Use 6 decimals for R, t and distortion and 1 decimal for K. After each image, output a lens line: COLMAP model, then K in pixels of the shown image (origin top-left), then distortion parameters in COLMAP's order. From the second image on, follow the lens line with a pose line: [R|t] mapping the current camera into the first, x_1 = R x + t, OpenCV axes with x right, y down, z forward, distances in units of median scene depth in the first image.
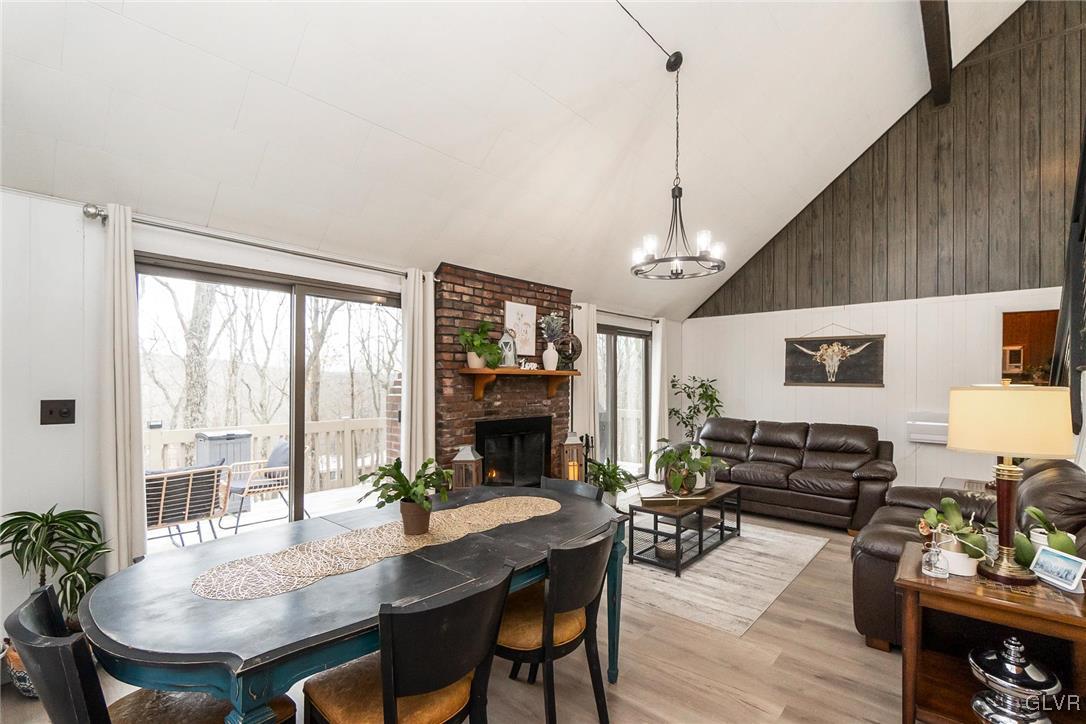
lens RADIAL K [[489.1, 0, 549.9], [0, 489.1, 379.2], [0, 0, 1]] dist [-0.002115, 0.000280]
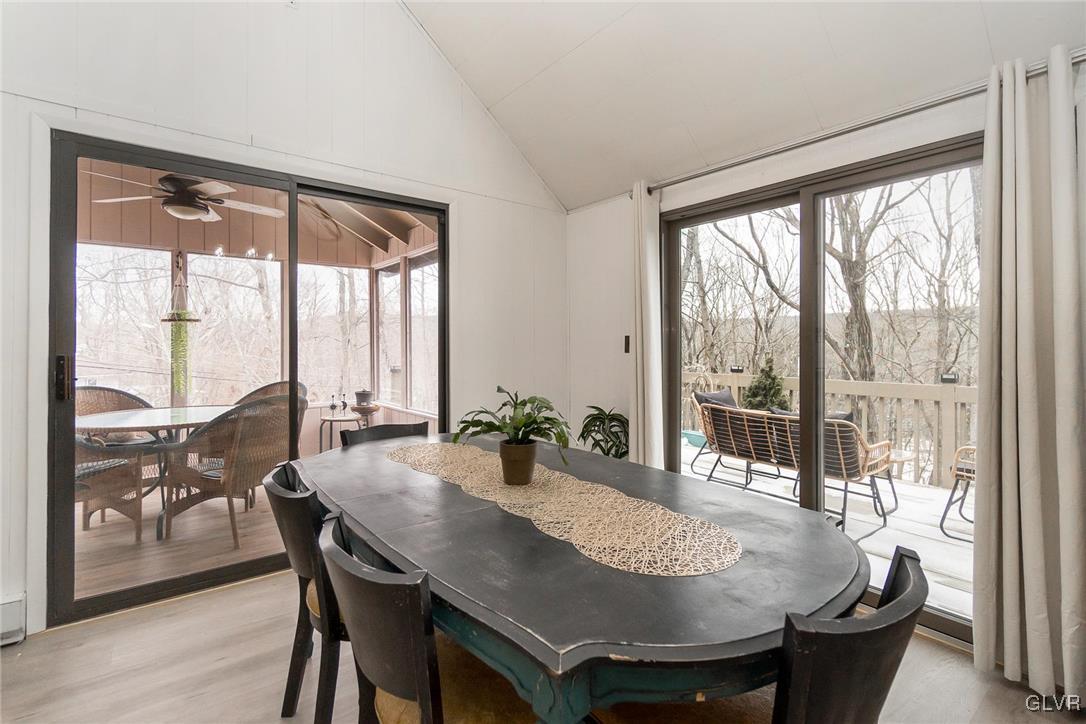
lens RADIAL K [[512.3, 0, 542.7], [0, 512.3, 341.7], [0, 0, 1]] dist [-0.000658, 0.000052]
pose [[-0.199697, -0.010306, -0.979803, 0.260437], [0.005620, 0.999916, -0.011663, 0.039991], [0.979841, -0.007836, -0.199623, 0.558152]]
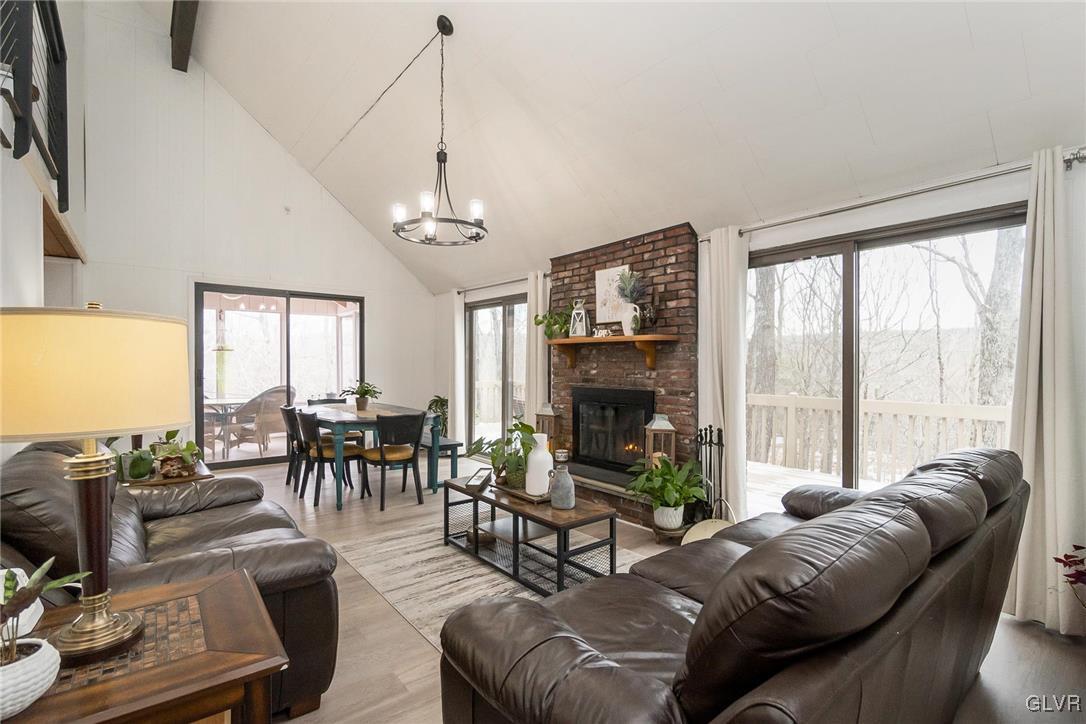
lens RADIAL K [[519.7, 0, 547.2], [0, 519.7, 366.9], [0, 0, 1]] dist [0.001635, 0.000134]
pose [[-0.188051, 0.002696, -0.982155, 1.008490], [0.001672, 0.999996, 0.002425, 0.036726], [0.982158, -0.001186, -0.188055, 1.124284]]
